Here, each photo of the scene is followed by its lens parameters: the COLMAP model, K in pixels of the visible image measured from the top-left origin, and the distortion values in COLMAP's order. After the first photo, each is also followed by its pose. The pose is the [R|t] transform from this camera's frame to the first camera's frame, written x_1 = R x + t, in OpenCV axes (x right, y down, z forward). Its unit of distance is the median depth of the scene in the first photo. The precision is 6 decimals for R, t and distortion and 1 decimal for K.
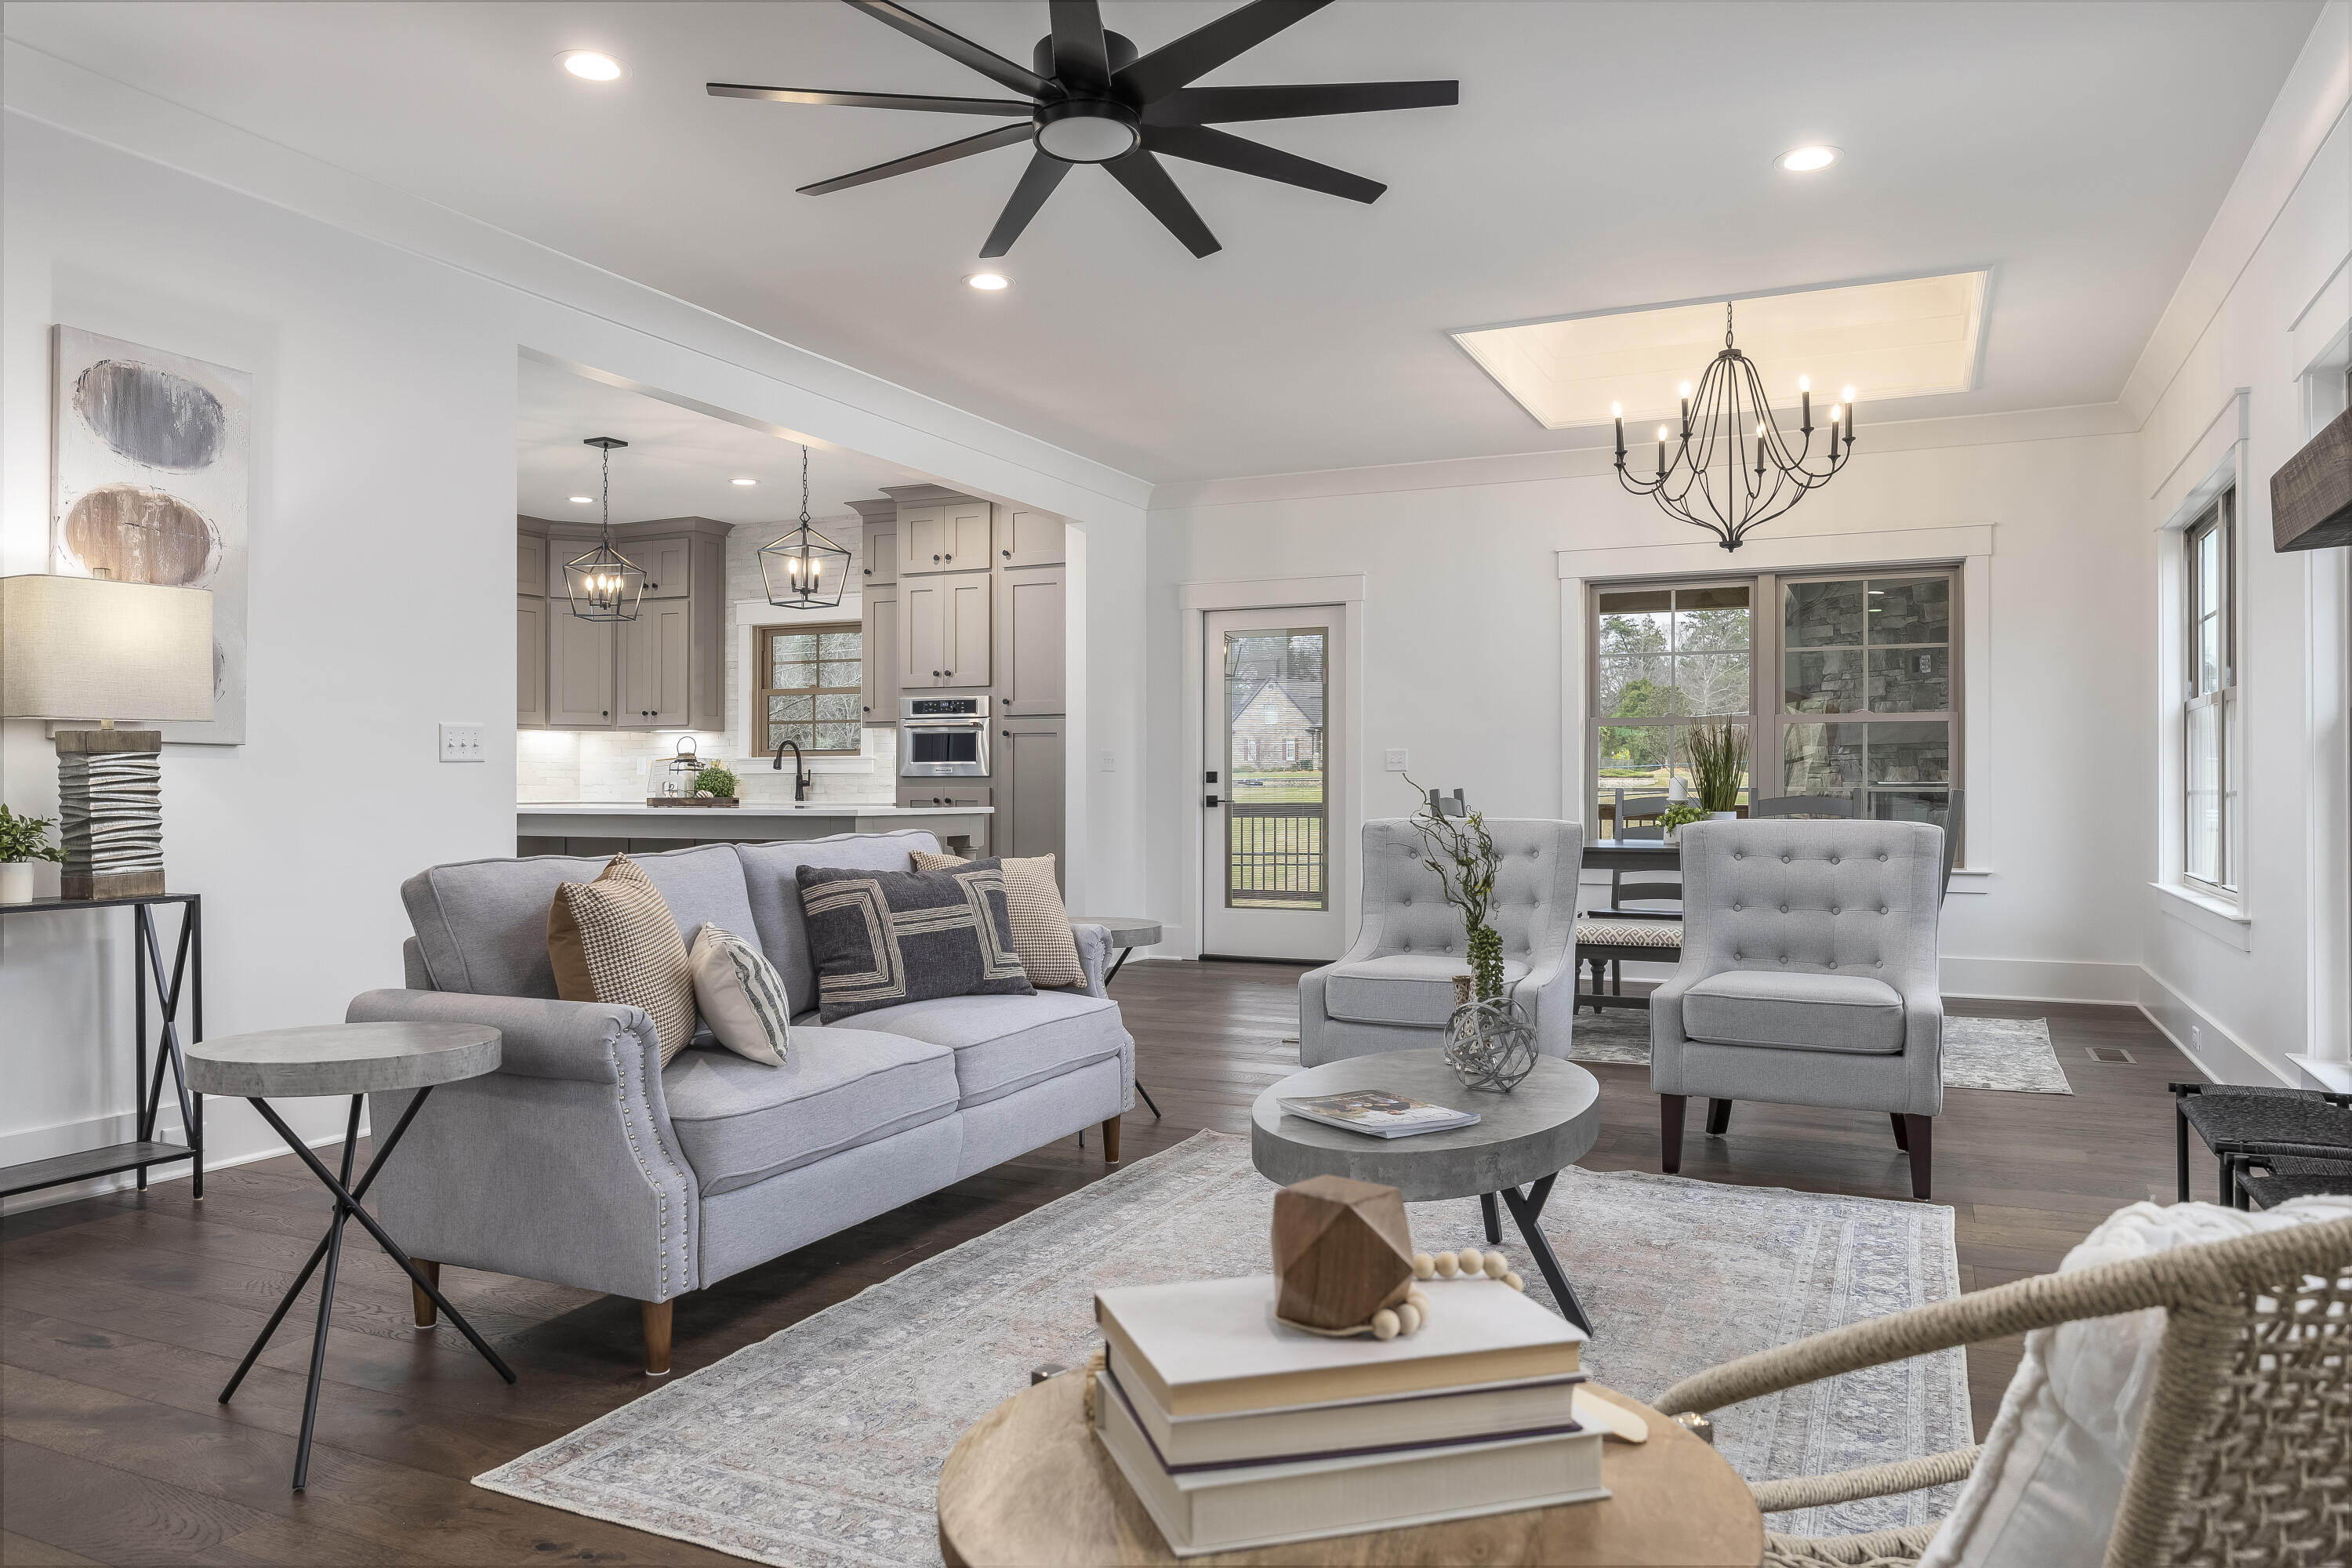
lens RADIAL K [[1645.5, 0, 1165.6], [0, 1645.5, 786.7], [0, 0, 1]] dist [-0.010161, -0.000461]
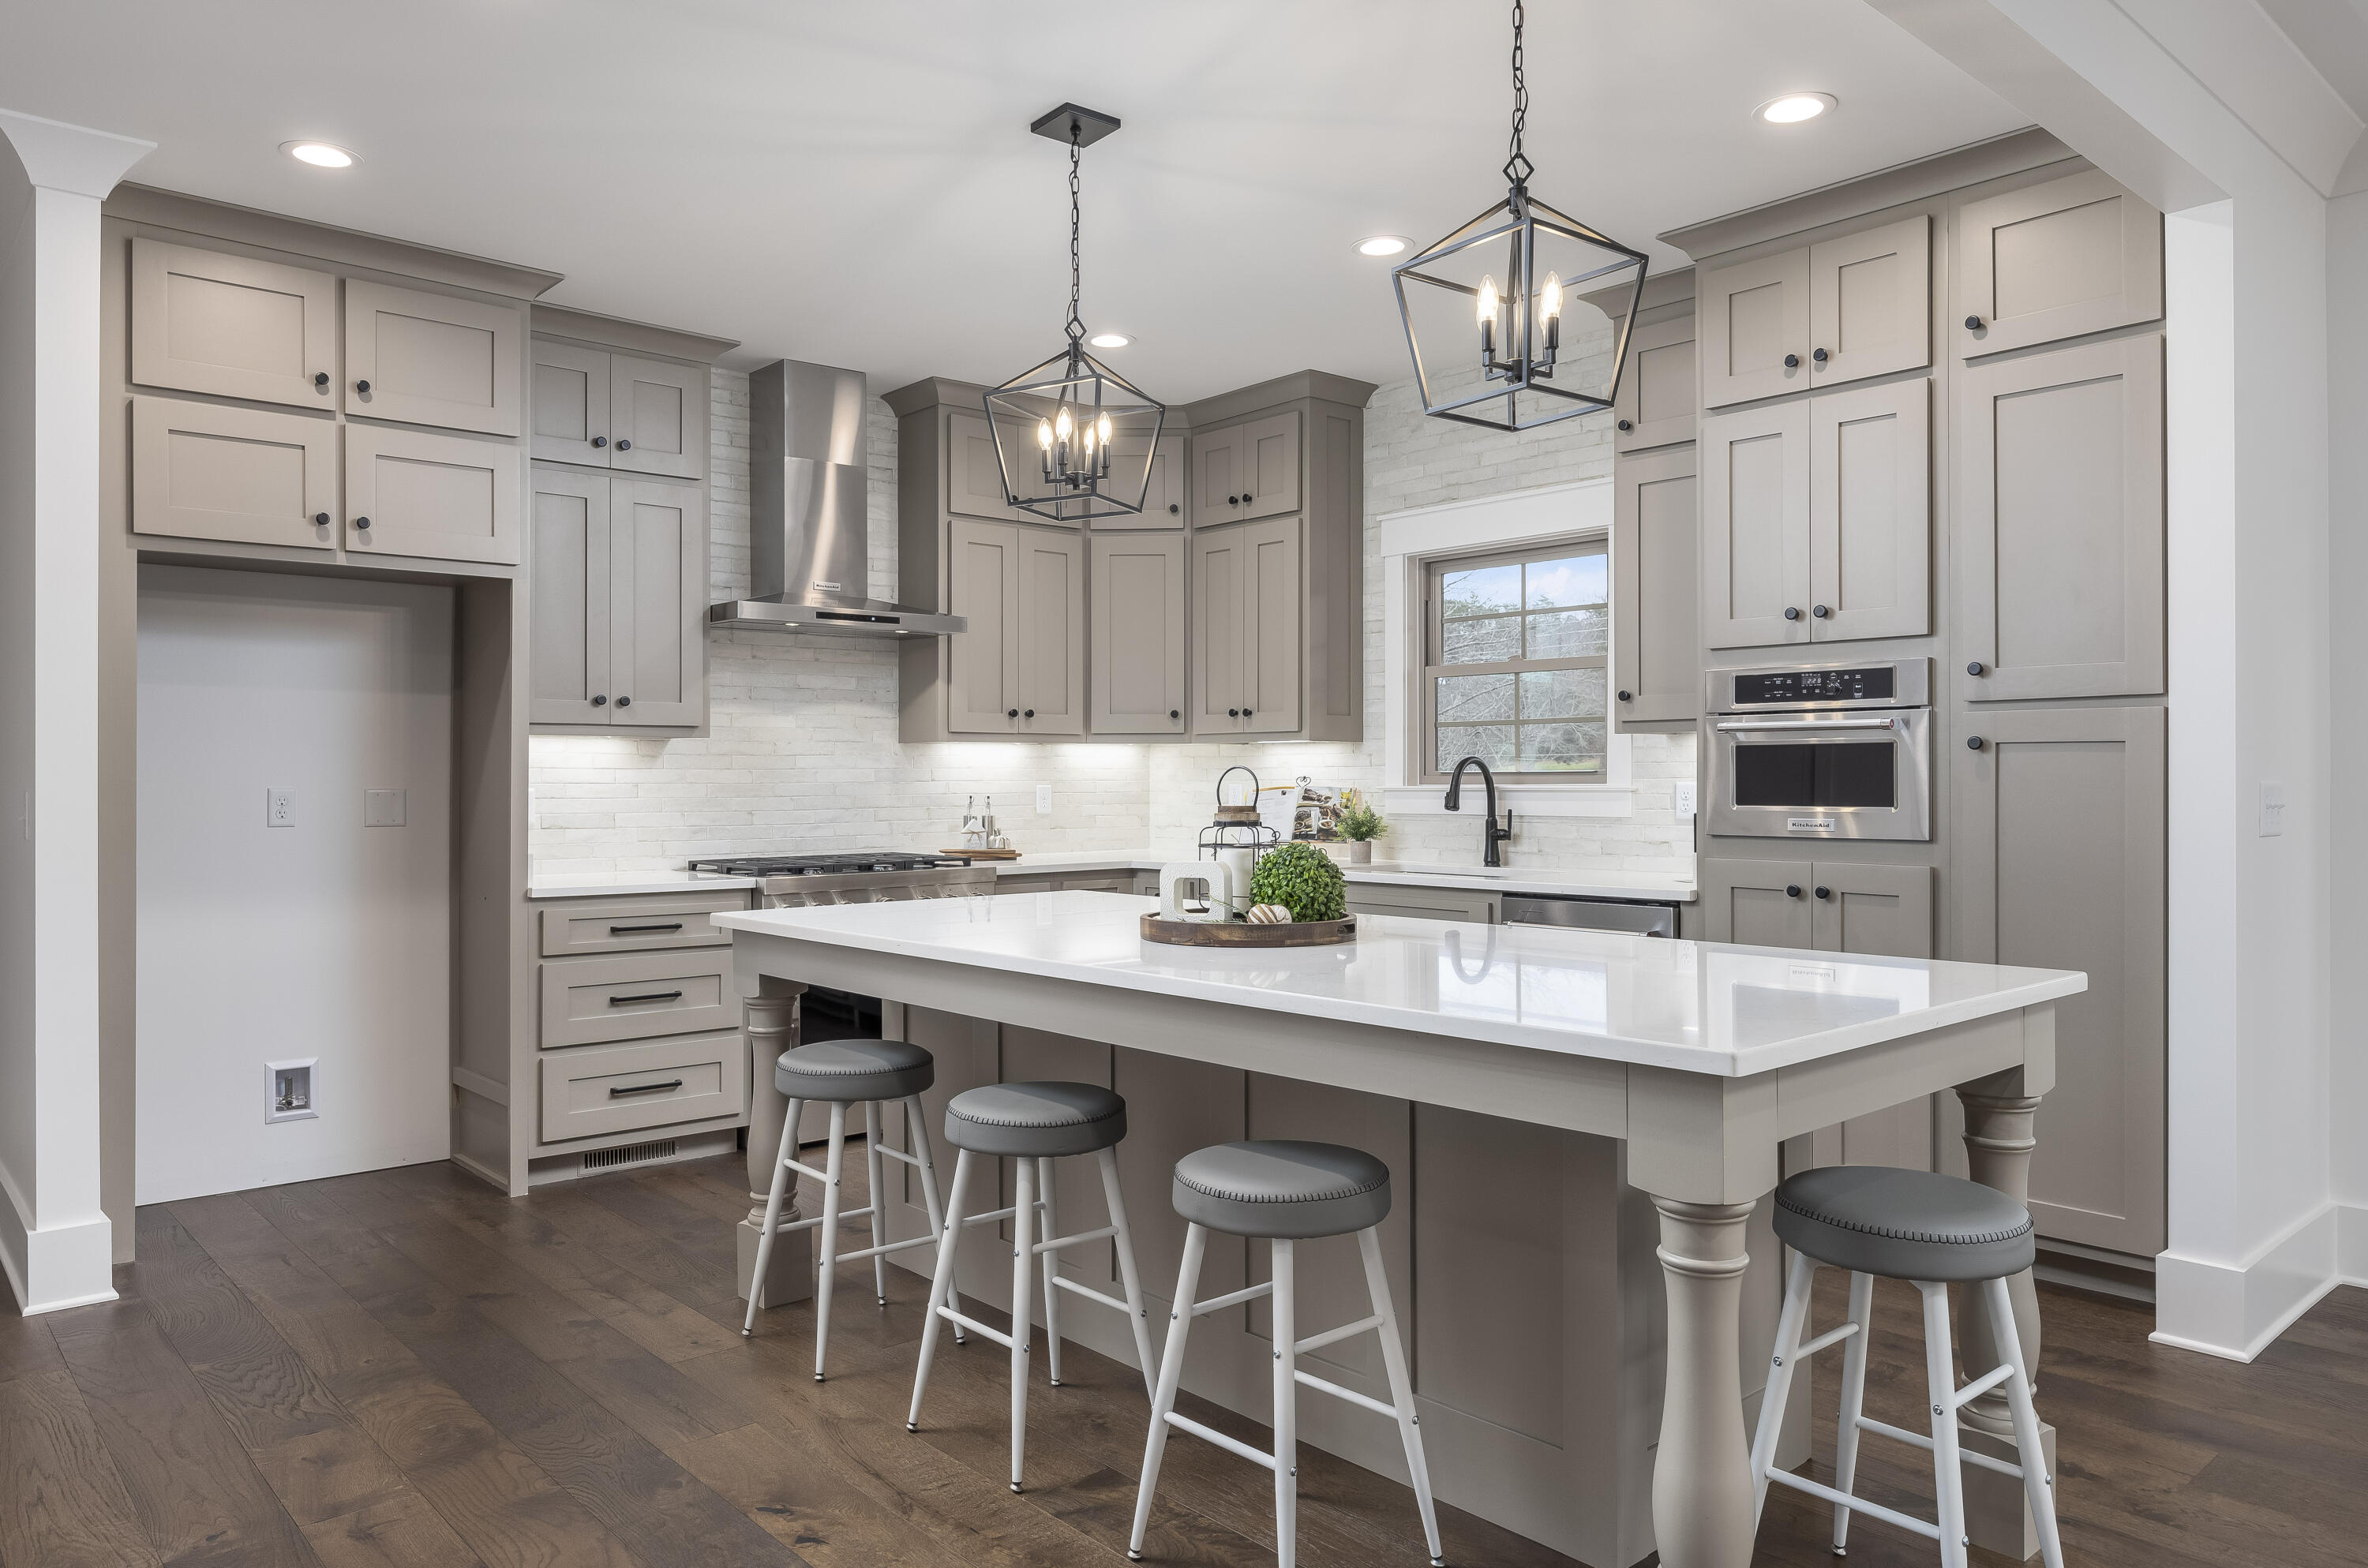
lens RADIAL K [[1579.1, 0, 1175.5], [0, 1579.1, 780.1], [0, 0, 1]] dist [0.001736, -0.000070]
pose [[0.917782, -0.004248, -0.397063, -0.120377], [0.004932, 0.999988, 0.000699, -0.023176], [0.397055, -0.002600, 0.917791, 0.517918]]
